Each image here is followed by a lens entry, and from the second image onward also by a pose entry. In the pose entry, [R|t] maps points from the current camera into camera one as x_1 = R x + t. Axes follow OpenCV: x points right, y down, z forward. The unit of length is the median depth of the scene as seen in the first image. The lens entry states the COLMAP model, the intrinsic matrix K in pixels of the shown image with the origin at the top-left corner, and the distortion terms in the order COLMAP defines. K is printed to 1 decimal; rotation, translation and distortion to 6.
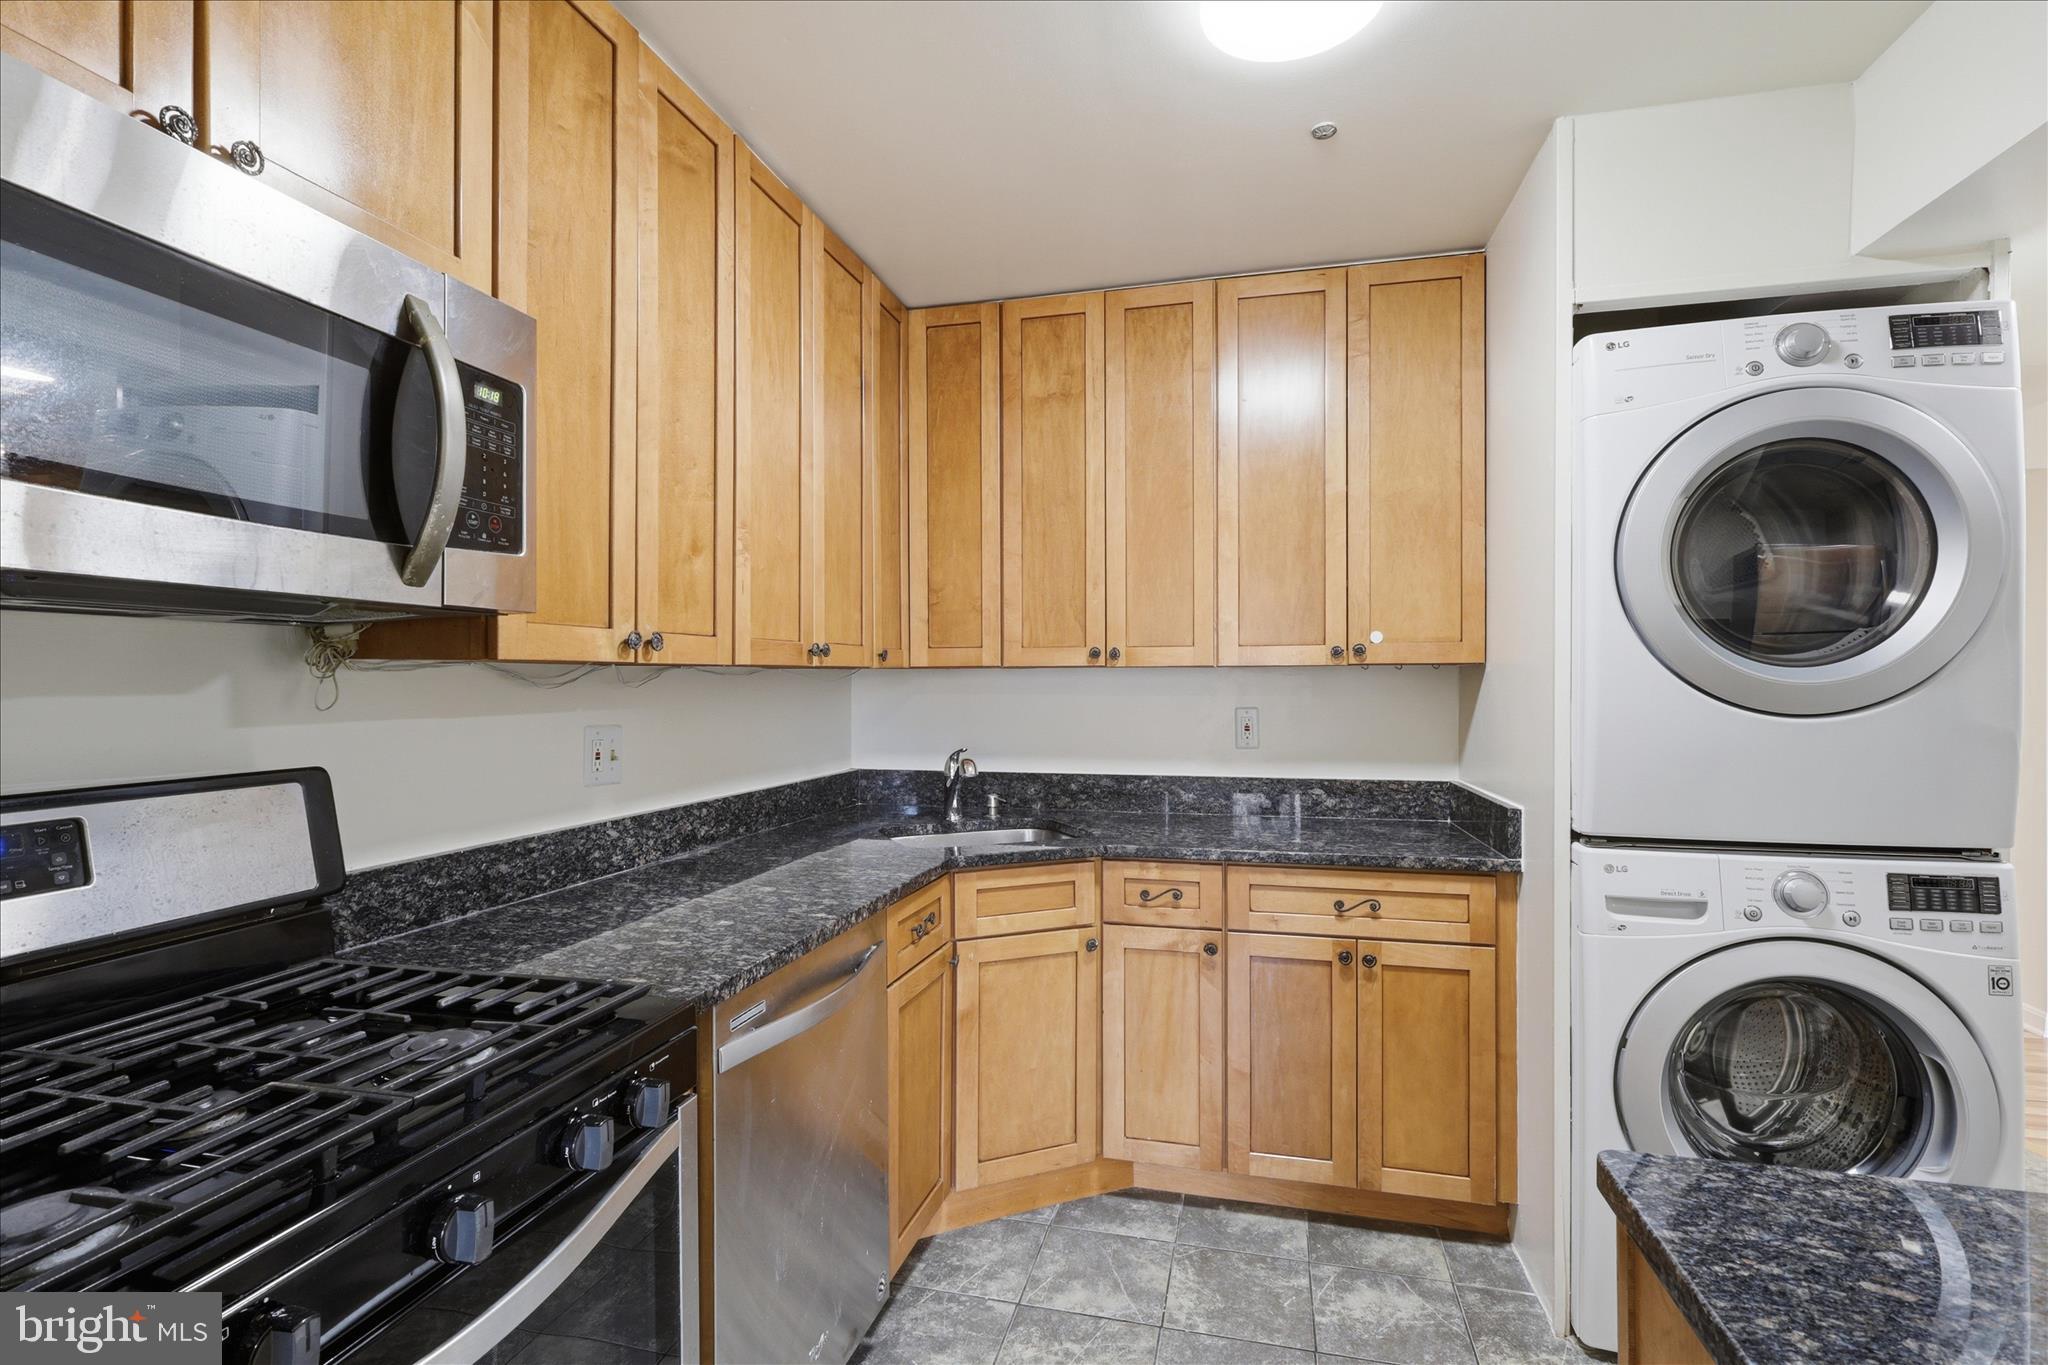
lens RADIAL K [[953.5, 0, 1022.0], [0, 953.5, 682.4], [0, 0, 1]] dist [0.001154, -0.000179]
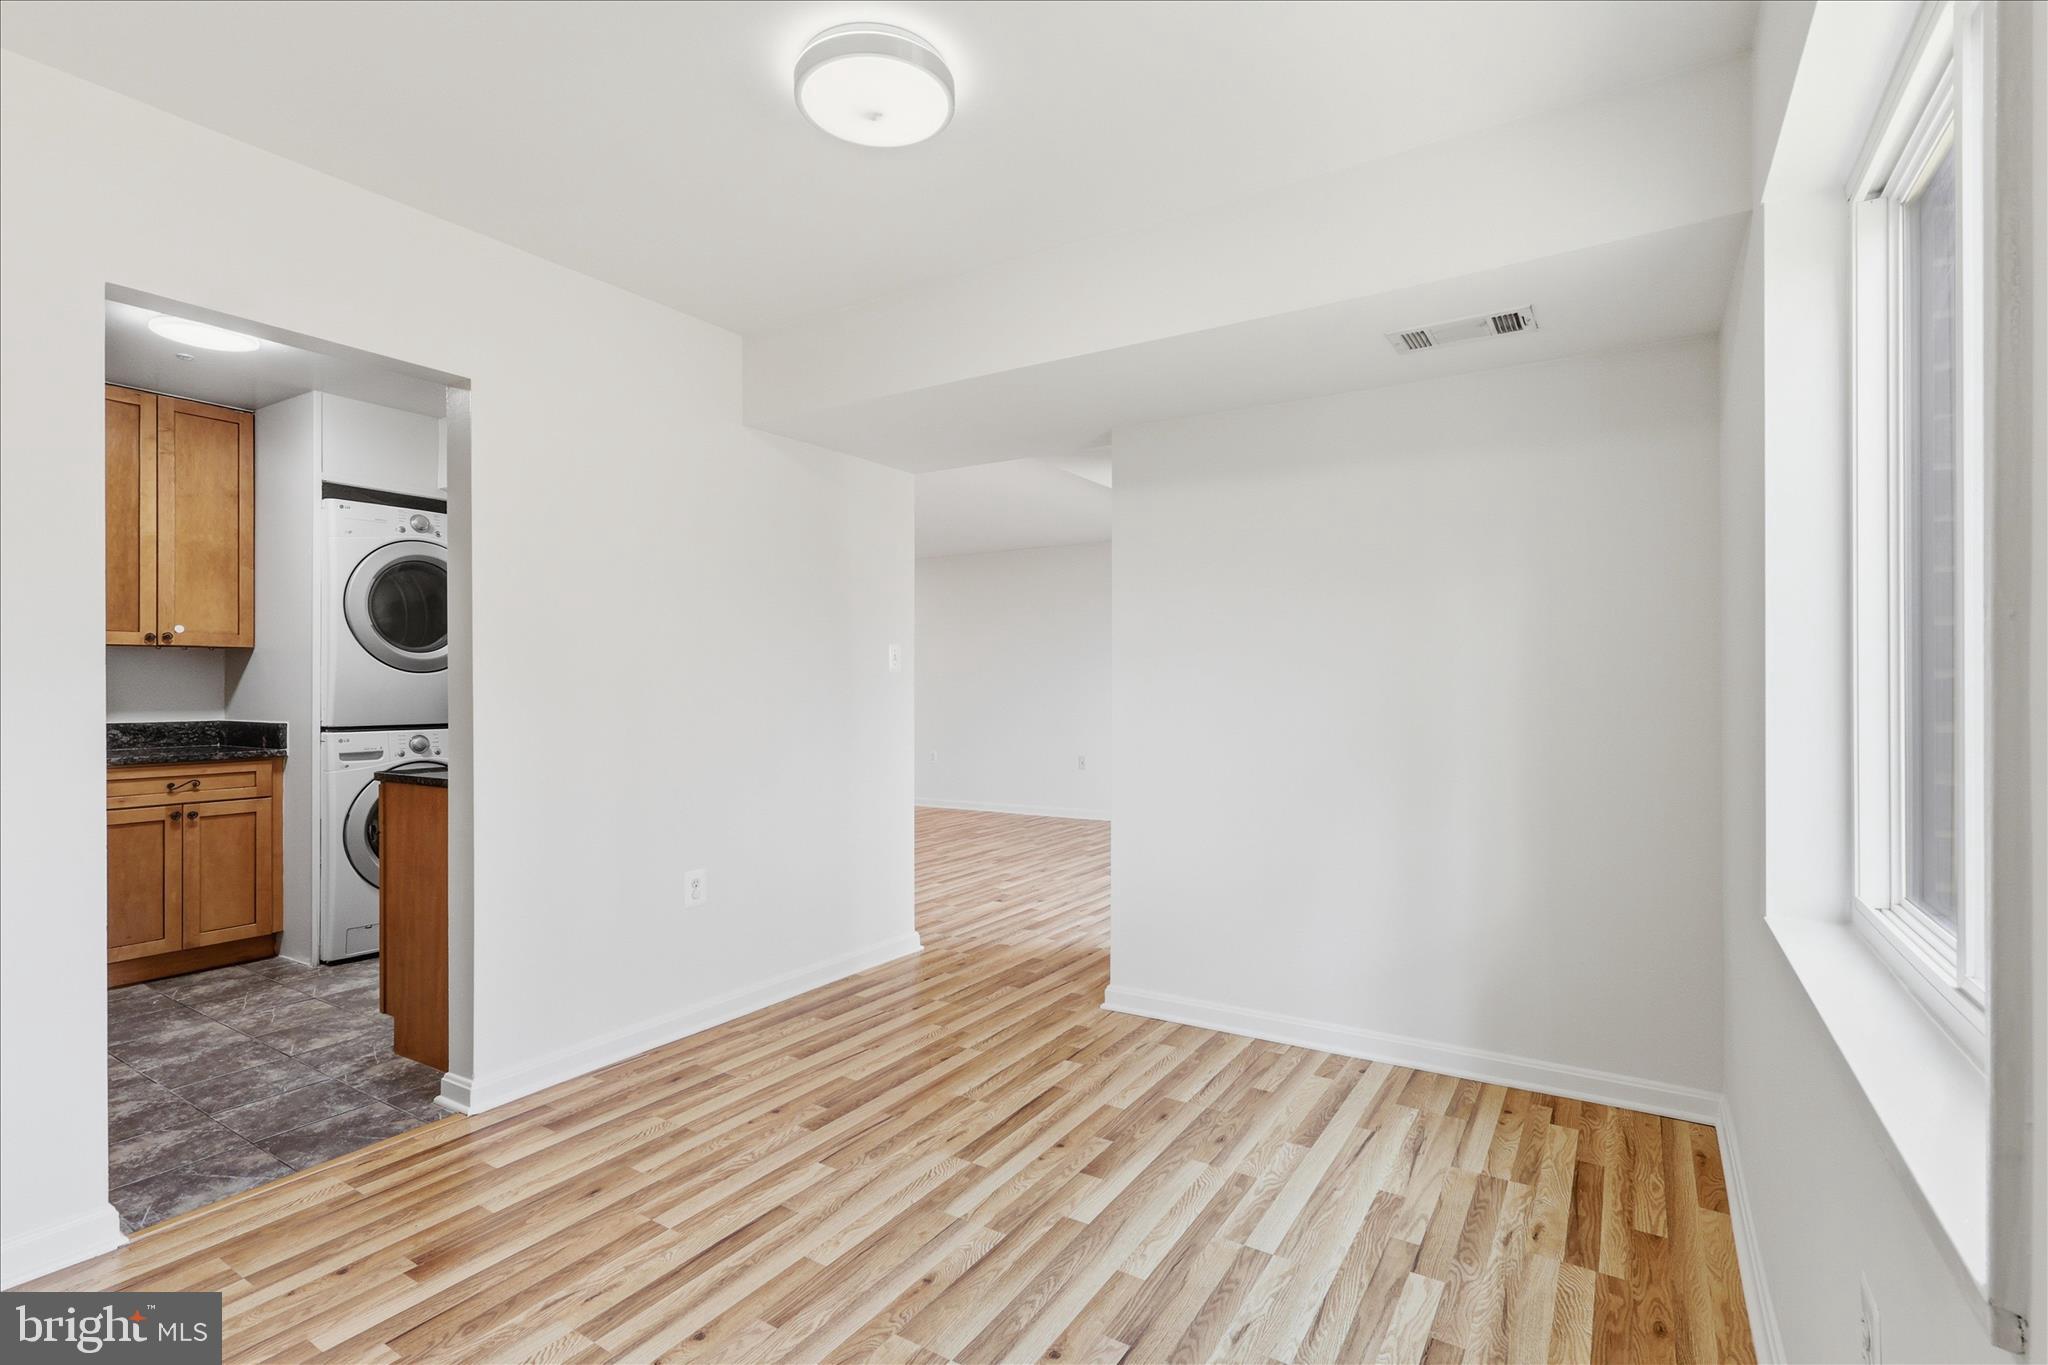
lens RADIAL K [[953.5, 0, 1026.7], [0, 953.5, 684.3], [0, 0, 1]] dist [0.001154, -0.000179]
pose [[0.311350, -0.000103, 0.950295, -0.815319], [-0.000900, 1.000000, 0.000403, 0.050205], [-0.950295, -0.000980, 0.311350, -0.988022]]
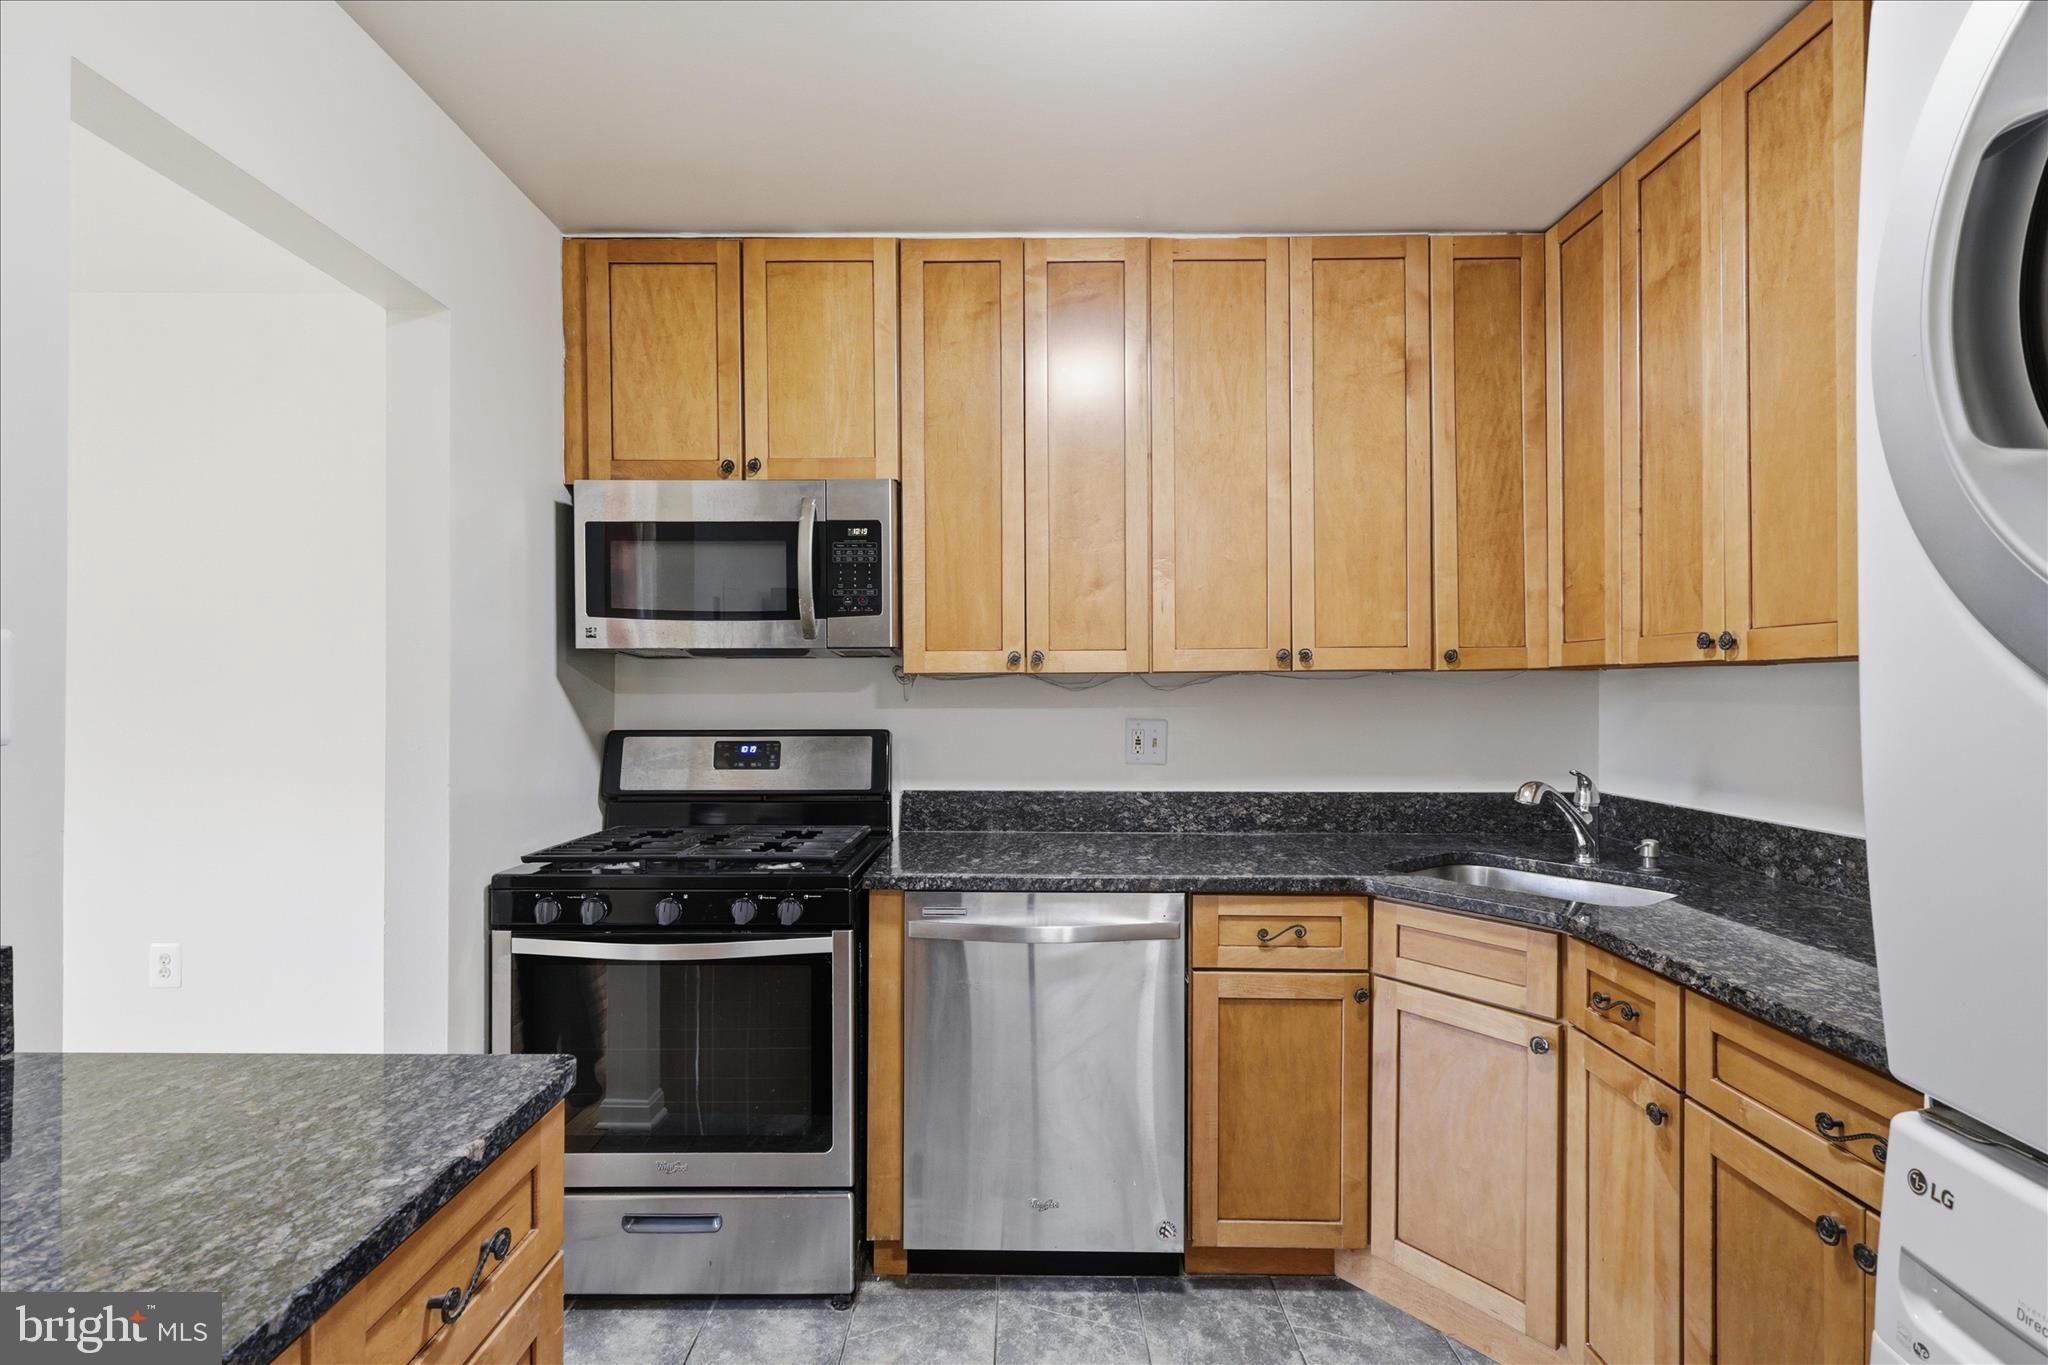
lens RADIAL K [[953.5, 0, 1022.0], [0, 953.5, 685.8], [0, 0, 1]] dist [0.001154, -0.000179]
pose [[0.252679, -0.002421, -0.967547, 0.725593], [-0.000302, 0.999997, -0.002581, 0.002163], [0.967550, 0.000944, 0.252677, 0.460000]]
